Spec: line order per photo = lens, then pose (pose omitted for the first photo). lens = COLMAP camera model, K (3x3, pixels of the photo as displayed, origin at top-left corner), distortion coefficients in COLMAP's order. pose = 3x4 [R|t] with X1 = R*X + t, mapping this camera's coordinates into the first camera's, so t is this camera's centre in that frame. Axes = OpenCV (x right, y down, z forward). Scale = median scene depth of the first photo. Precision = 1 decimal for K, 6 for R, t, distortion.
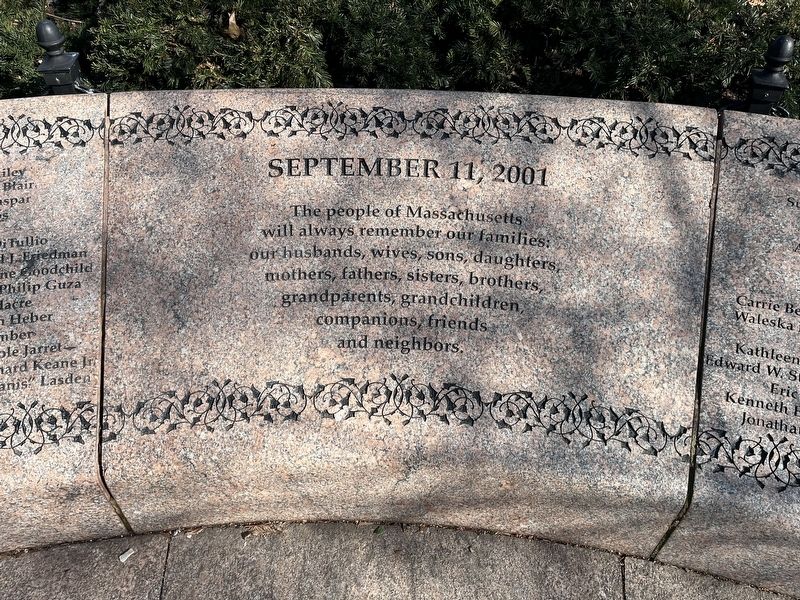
lens RADIAL K [[611.8, 0, 402.2], [0, 611.8, 297.5], [0, 0, 1]] dist [0.044166, -0.048429]
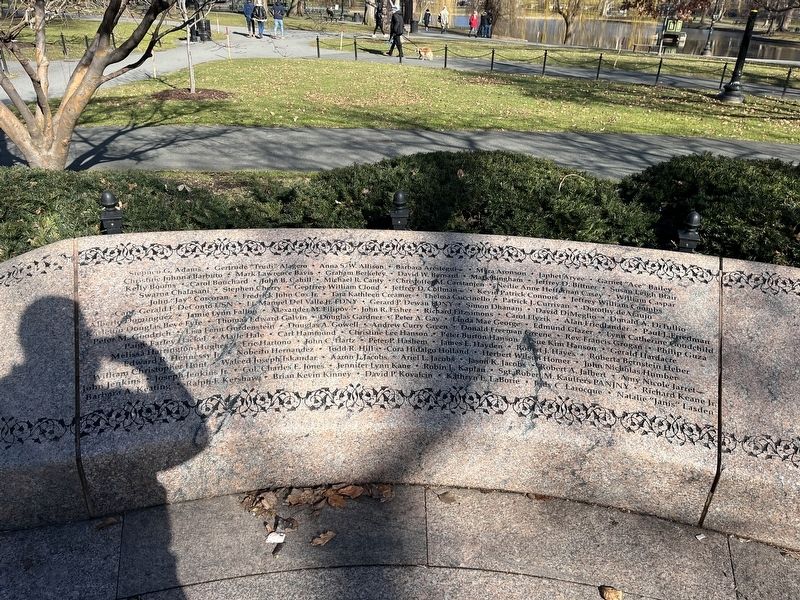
lens RADIAL K [[611.8, 0, 399.2], [0, 611.8, 298.0], [0, 0, 1]] dist [0.044166, -0.048429]
pose [[0.910374, 0.208743, -0.357276, -0.708258], [-0.306003, 0.920833, -0.241718, 0.476831], [0.278535, 0.329382, 0.902178, -0.768512]]
